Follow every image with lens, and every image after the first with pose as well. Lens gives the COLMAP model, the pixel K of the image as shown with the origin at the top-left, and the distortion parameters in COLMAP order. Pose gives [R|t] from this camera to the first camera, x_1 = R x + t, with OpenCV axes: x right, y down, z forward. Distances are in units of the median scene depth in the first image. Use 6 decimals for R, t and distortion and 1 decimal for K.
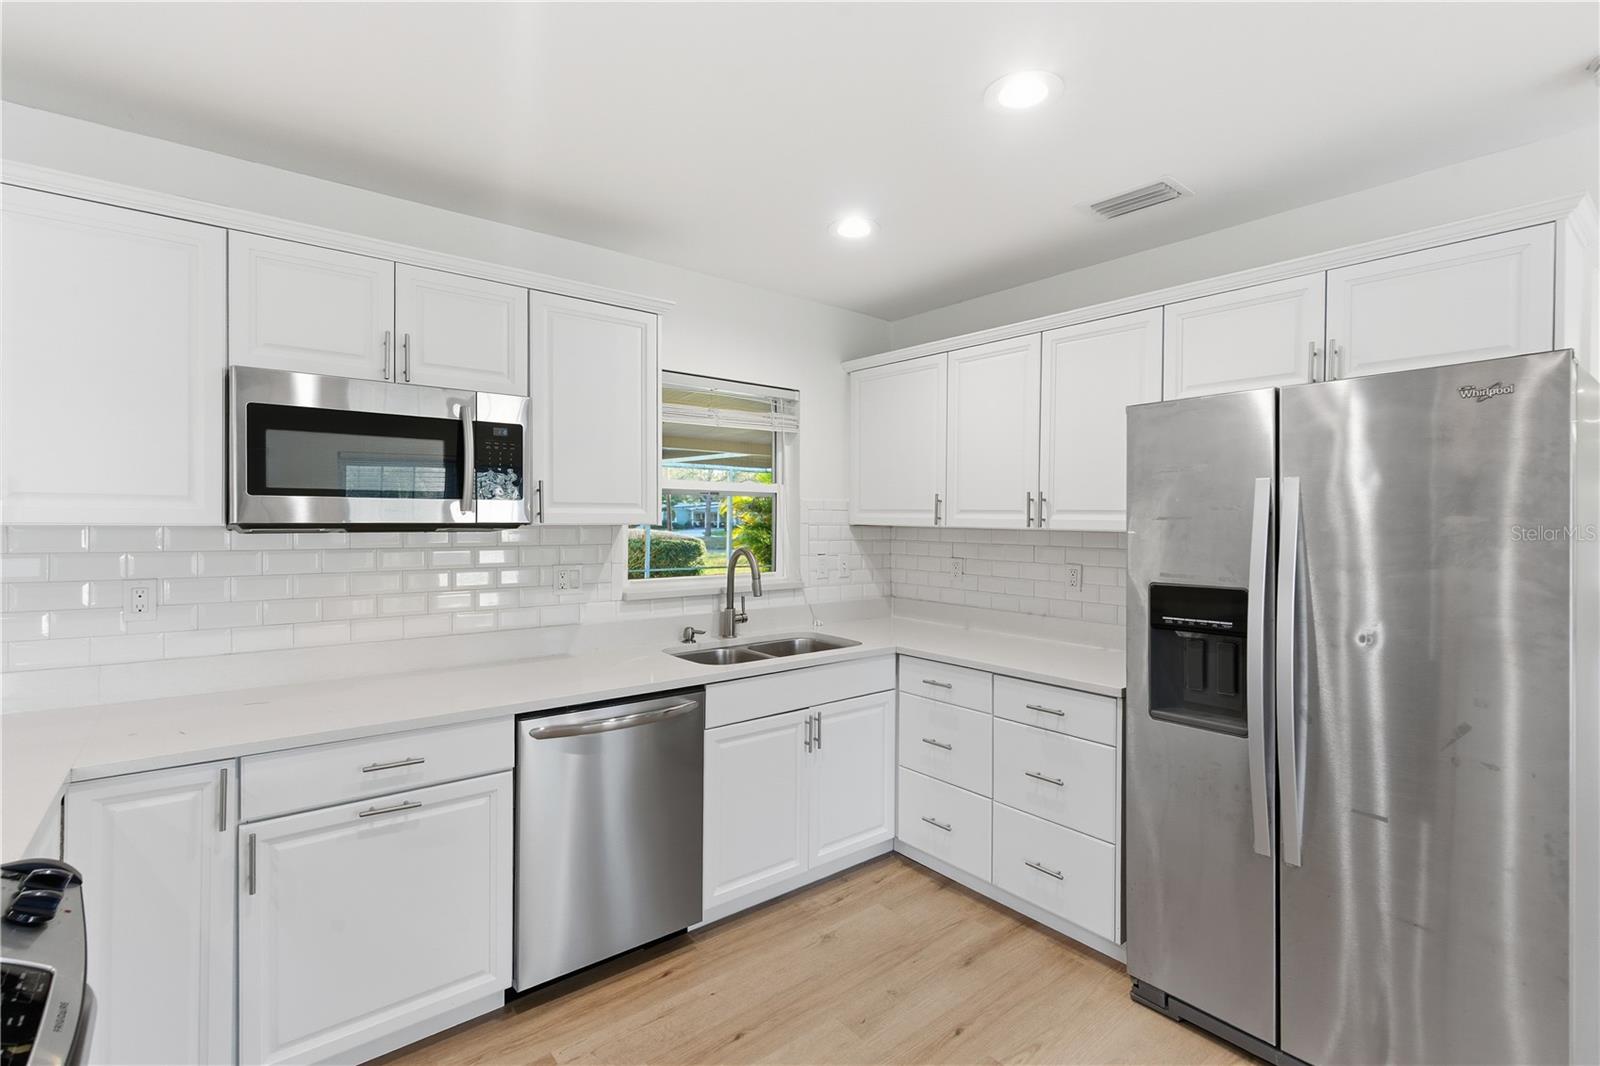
lens RADIAL K [[730.0, 0, 794.1], [0, 730.0, 527.3], [0, 0, 1]] dist [0.000111, -0.000838]
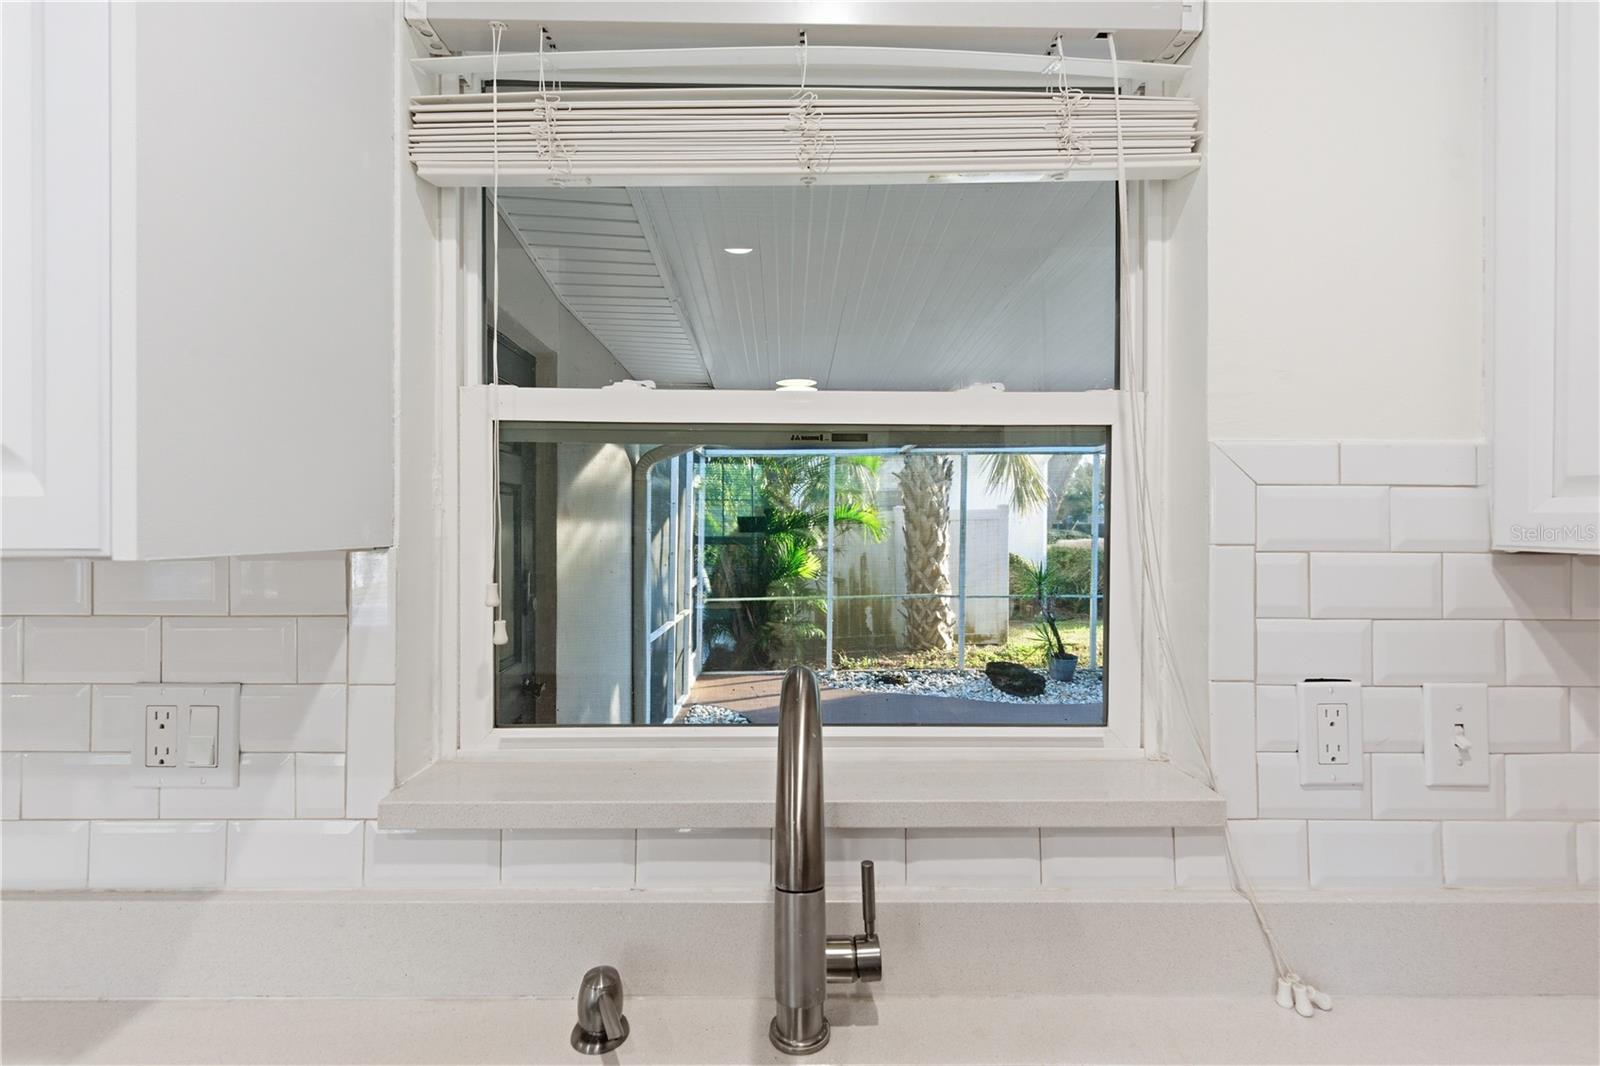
lens RADIAL K [[730.0, 0, 794.1], [0, 730.0, 527.3], [0, 0, 1]] dist [0.000111, -0.000838]
pose [[0.785906, -0.001865, -0.618343, 0.069693], [-0.004054, 0.999958, -0.008168, -0.011914], [0.618333, 0.008926, 0.785866, 1.043426]]
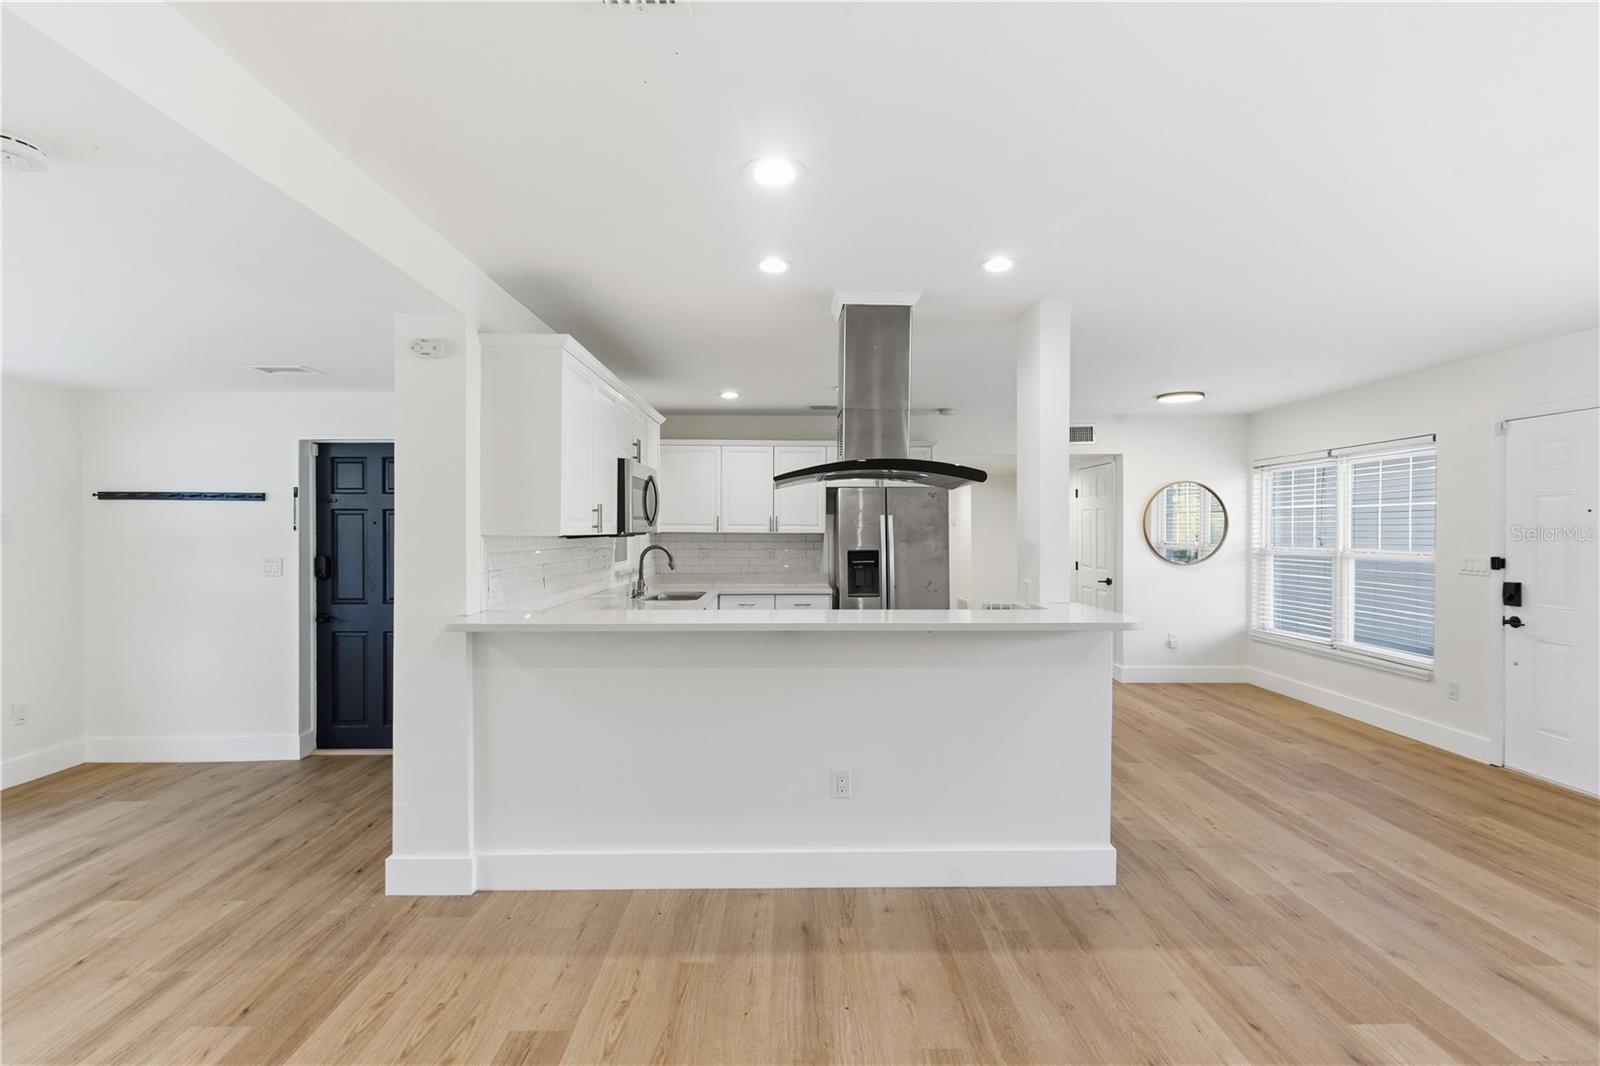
lens RADIAL K [[730.0, 0, 794.1], [0, 730.0, 527.3], [0, 0, 1]] dist [0.000111, -0.000838]
pose [[0.626593, -0.004832, 0.779332, -1.606213], [0.014209, 0.999885, -0.005225, -0.002155], [-0.779217, 0.014348, 0.626590, -0.541491]]
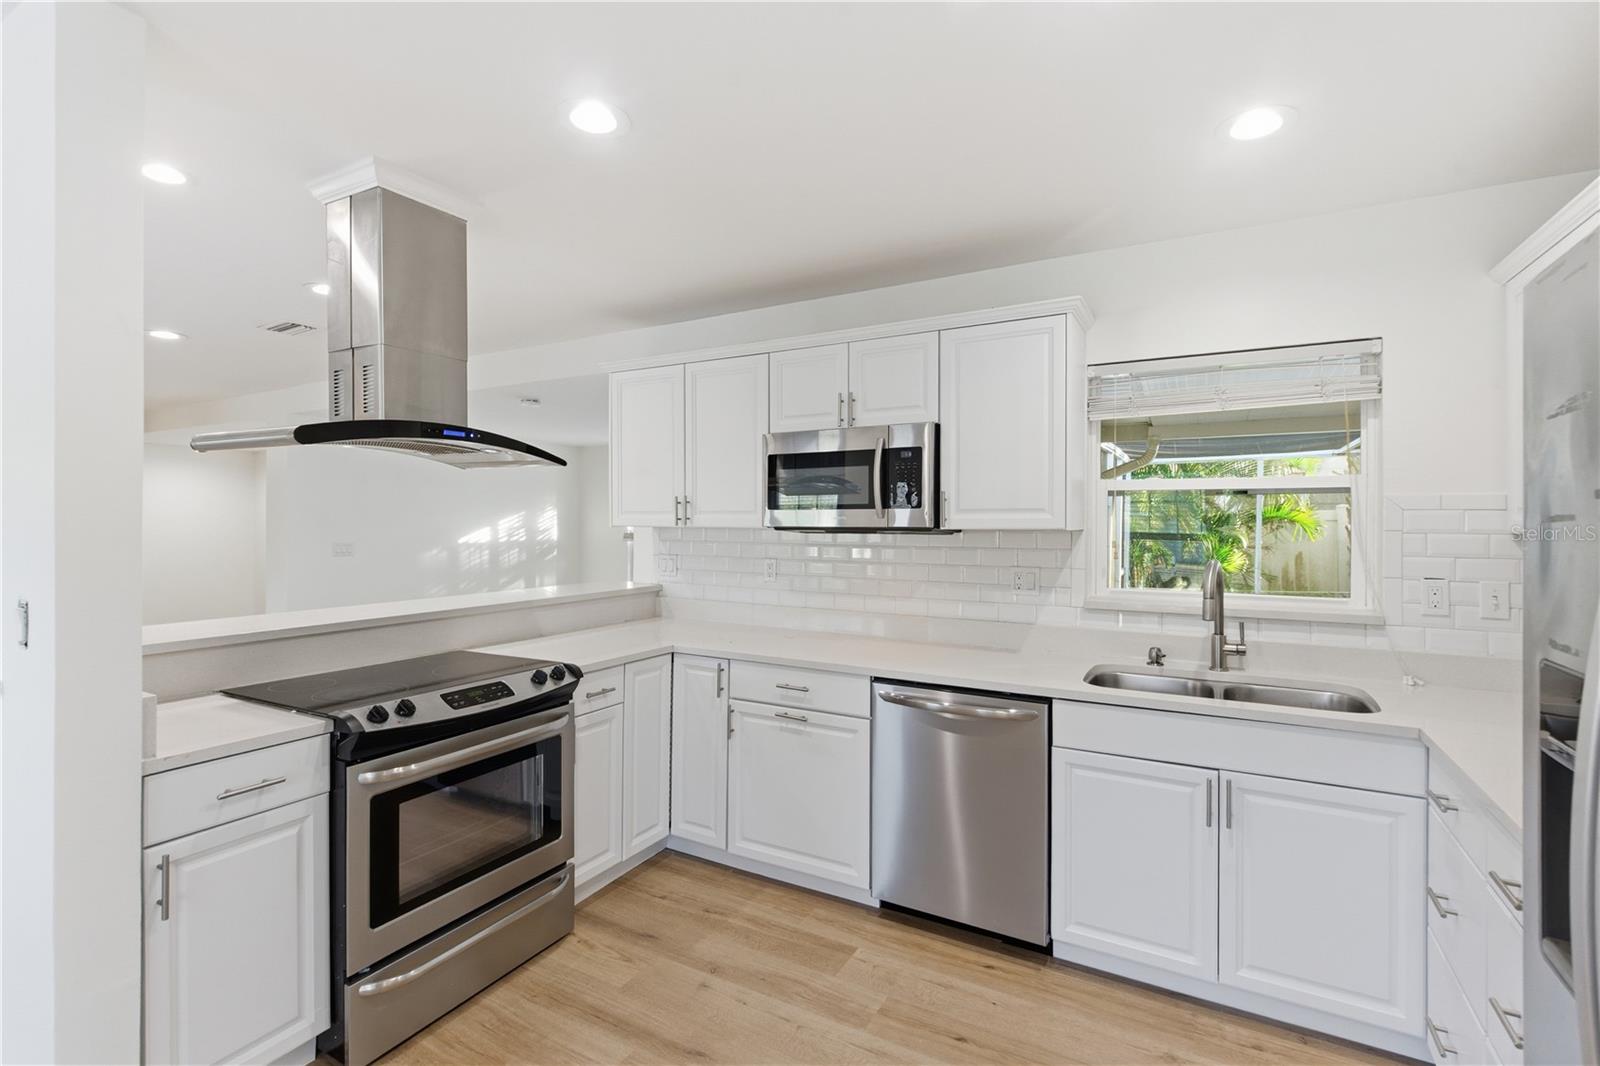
lens RADIAL K [[733.0, 0, 796.5], [0, 733.0, 522.9], [0, 0, 1]] dist [0.000026, -0.000502]
pose [[0.371616, -0.003018, -0.928382, 0.633358], [-0.011498, 0.999903, -0.007853, -0.001119], [0.928315, 0.013593, 0.371545, 0.331520]]
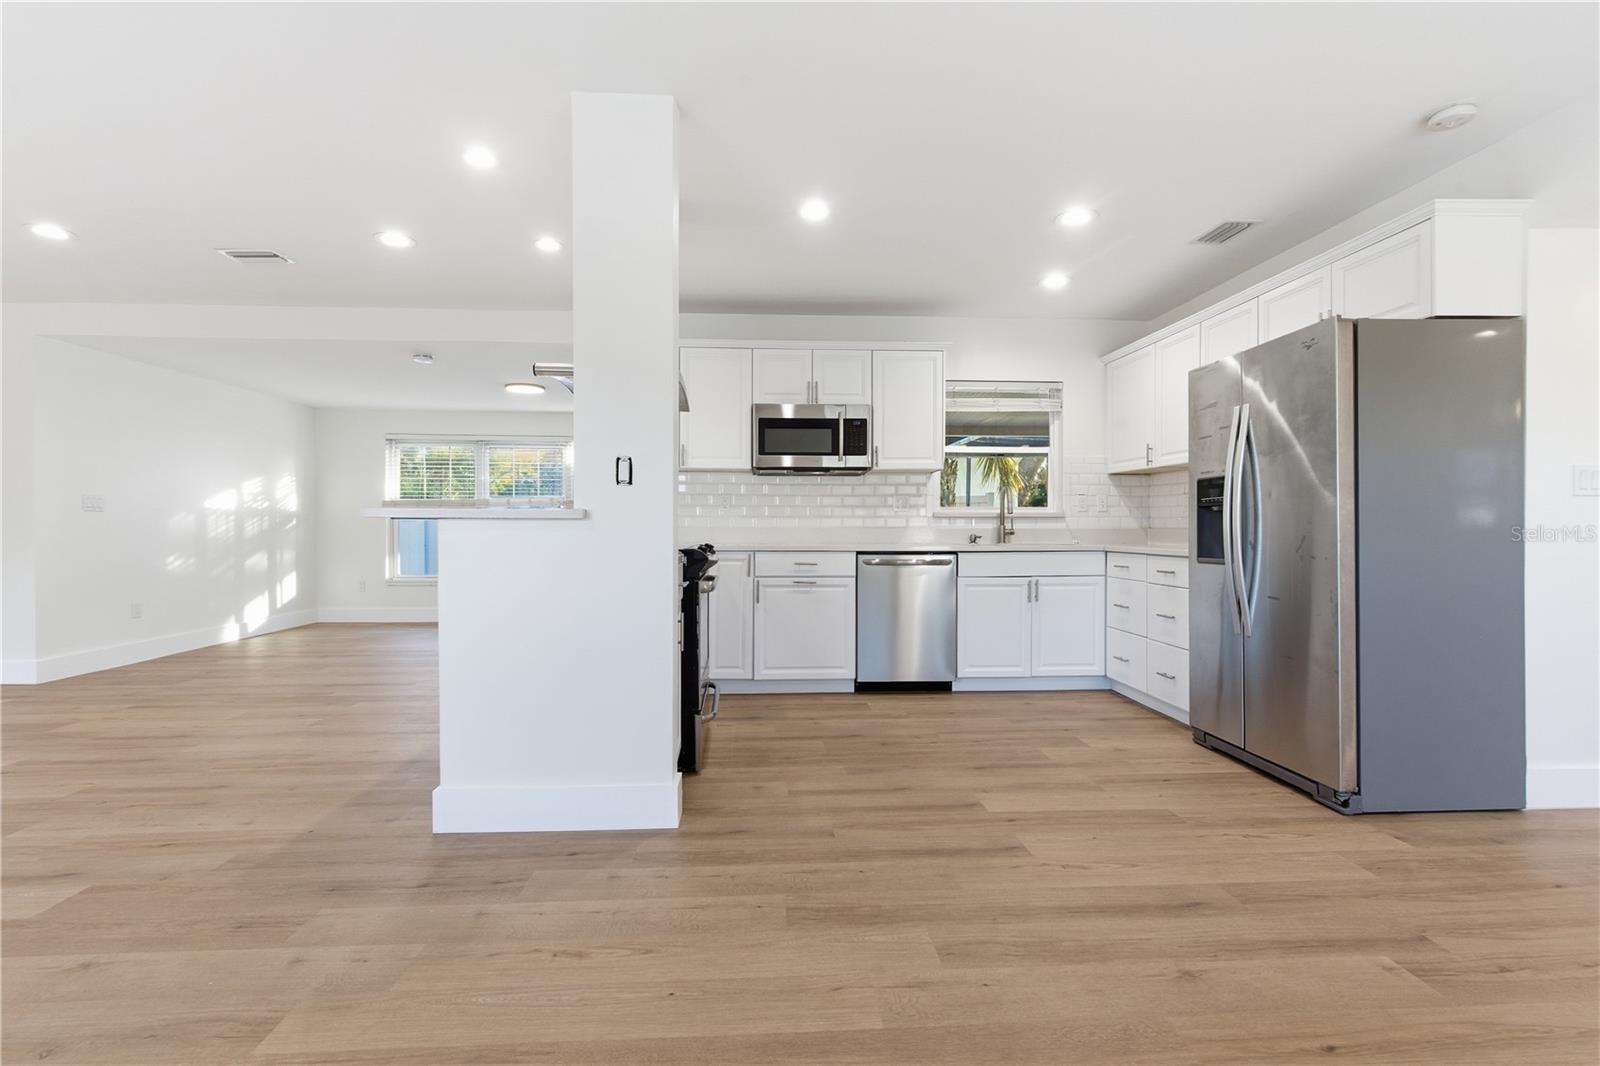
lens RADIAL K [[729.9, 0, 791.6], [0, 729.9, 534.1], [0, 0, 1]] dist [0.001341, -0.000005]
pose [[0.811514, 0.000298, -0.584333, 0.601132], [-0.002230, 0.999994, -0.002587, 0.174391], [0.584328, 0.003402, 0.811510, -0.717730]]
